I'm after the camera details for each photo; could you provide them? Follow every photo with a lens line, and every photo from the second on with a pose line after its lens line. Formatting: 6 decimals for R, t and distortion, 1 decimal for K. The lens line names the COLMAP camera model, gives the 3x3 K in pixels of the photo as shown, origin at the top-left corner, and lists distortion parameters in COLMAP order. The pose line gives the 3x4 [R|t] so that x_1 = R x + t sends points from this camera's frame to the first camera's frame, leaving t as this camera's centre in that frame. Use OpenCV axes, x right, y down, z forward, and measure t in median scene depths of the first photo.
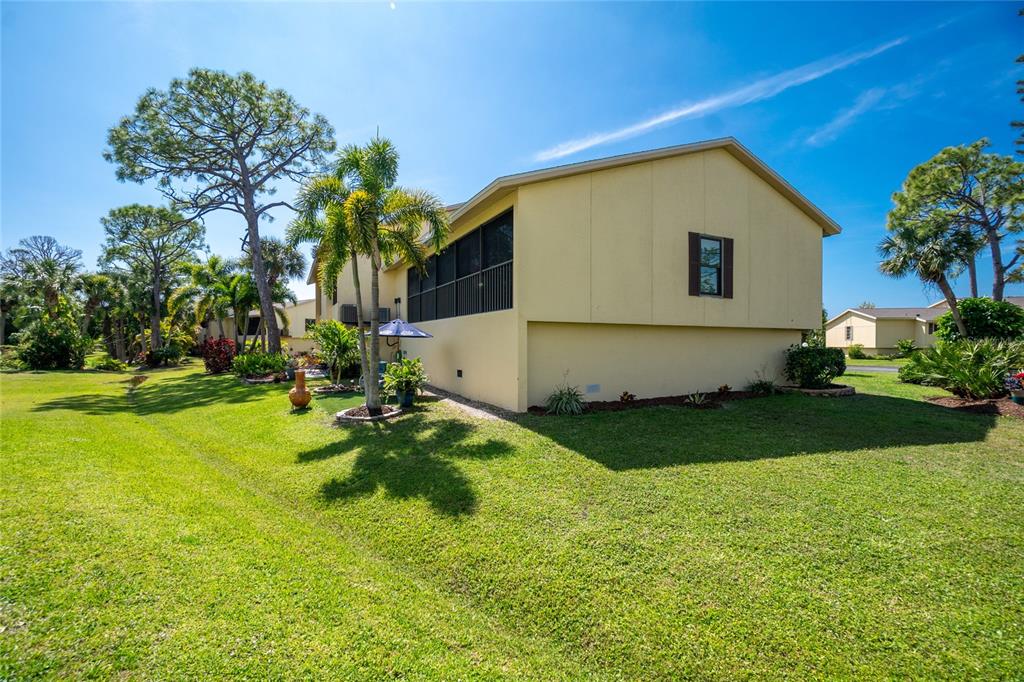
lens RADIAL K [[432.1, 0, 458.0], [0, 432.1, 338.6], [0, 0, 1]] dist [-0.001357, 0.024982]
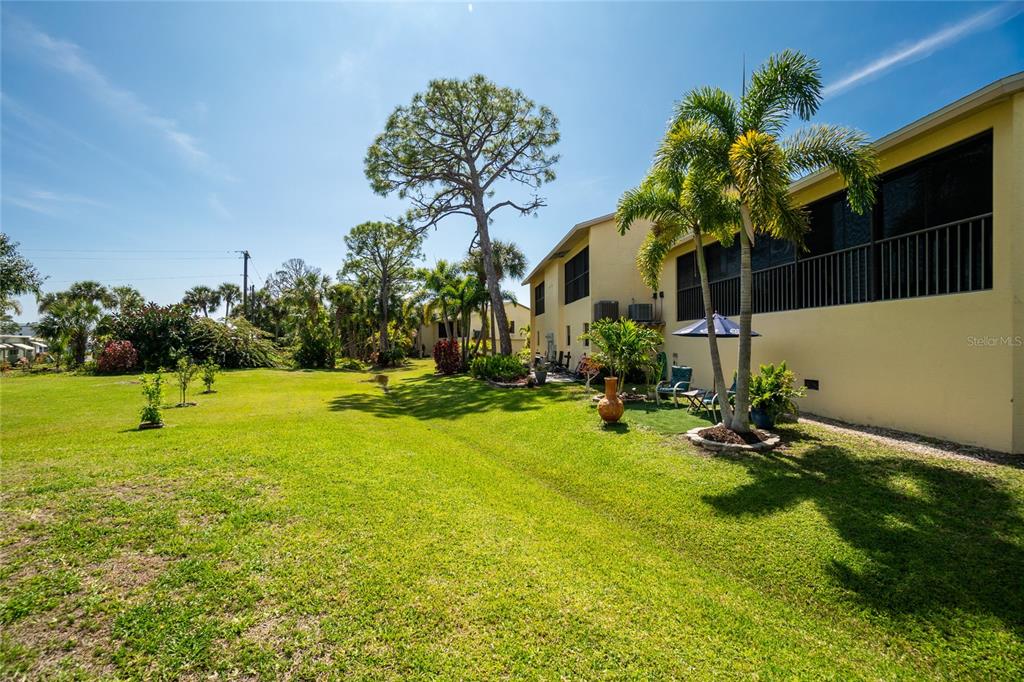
lens RADIAL K [[427.6, 0, 512.0], [0, 427.6, 341.0], [0, 0, 1]] dist [-0.000608, -0.000157]
pose [[0.961284, -0.008073, -0.275441, -0.126806], [0.009262, 0.999953, 0.003016, -0.000588], [0.275403, -0.005451, 0.961313, 0.064108]]
